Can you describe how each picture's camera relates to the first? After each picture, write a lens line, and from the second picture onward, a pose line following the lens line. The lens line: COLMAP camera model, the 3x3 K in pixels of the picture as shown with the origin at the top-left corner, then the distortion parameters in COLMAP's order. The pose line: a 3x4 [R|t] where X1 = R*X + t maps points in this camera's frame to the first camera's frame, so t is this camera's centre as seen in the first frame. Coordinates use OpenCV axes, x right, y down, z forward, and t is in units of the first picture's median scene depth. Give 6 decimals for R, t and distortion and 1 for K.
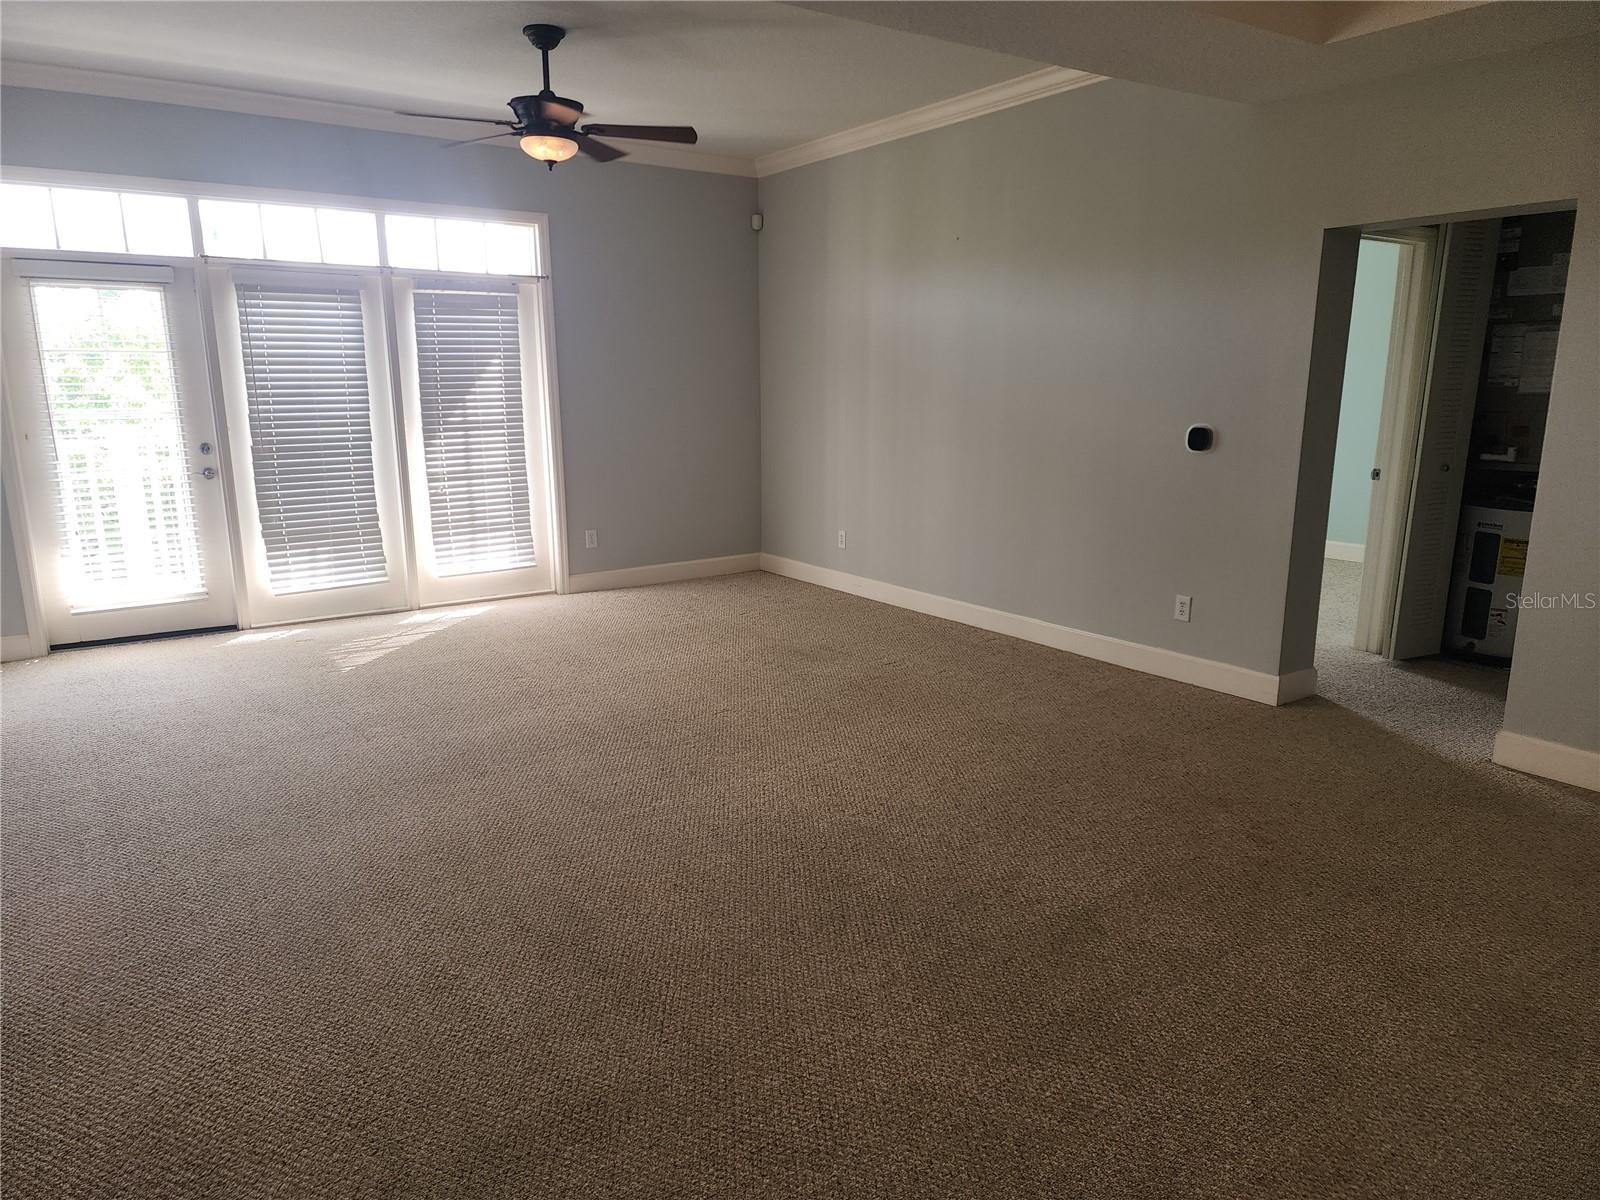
lens RADIAL K [[1061.3, 0, 791.2], [0, 1061.3, 599.6], [0, 0, 1]] dist [0.061156, -0.056301]
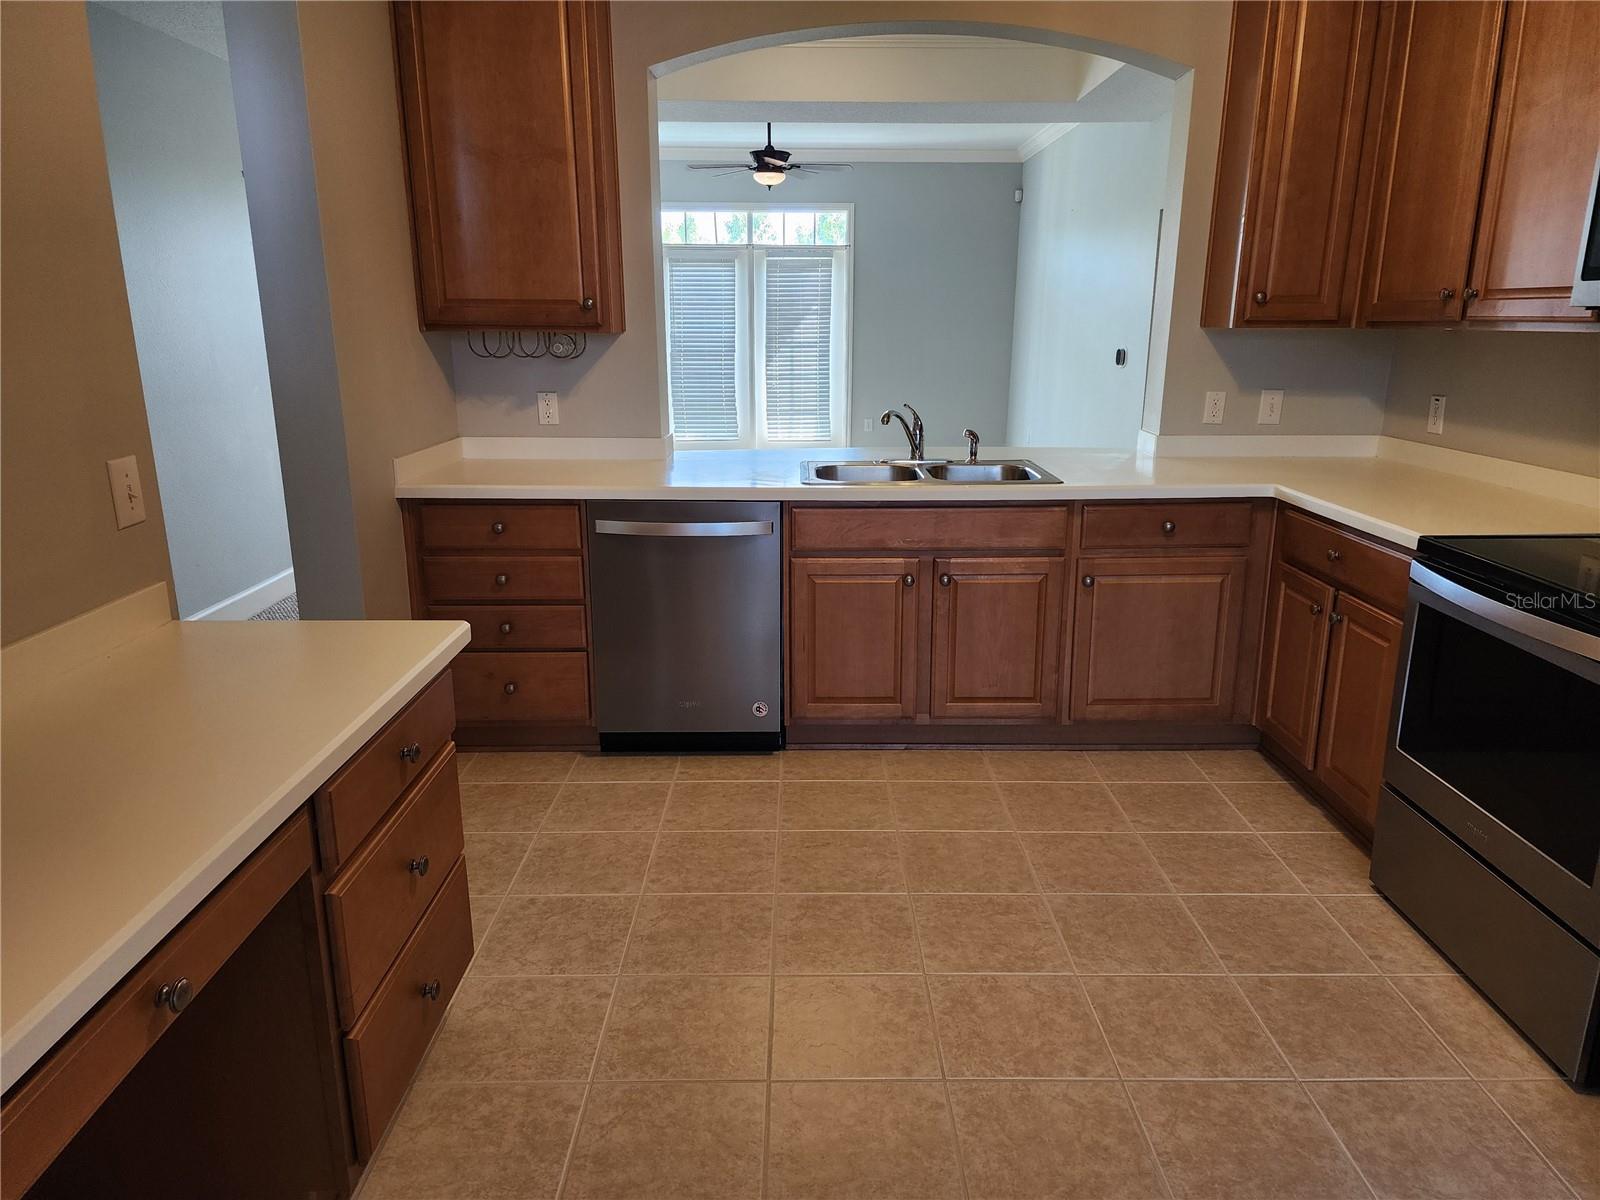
lens RADIAL K [[1047.3, 0, 818.6], [0, 1047.3, 601.8], [0, 0, 1]] dist [0.083620, -0.072926]
pose [[0.835136, 0.150964, -0.528921, 0.613497], [-0.120076, 0.988444, 0.092527, 0.064399], [0.536777, -0.013762, 0.843612, -0.297482]]
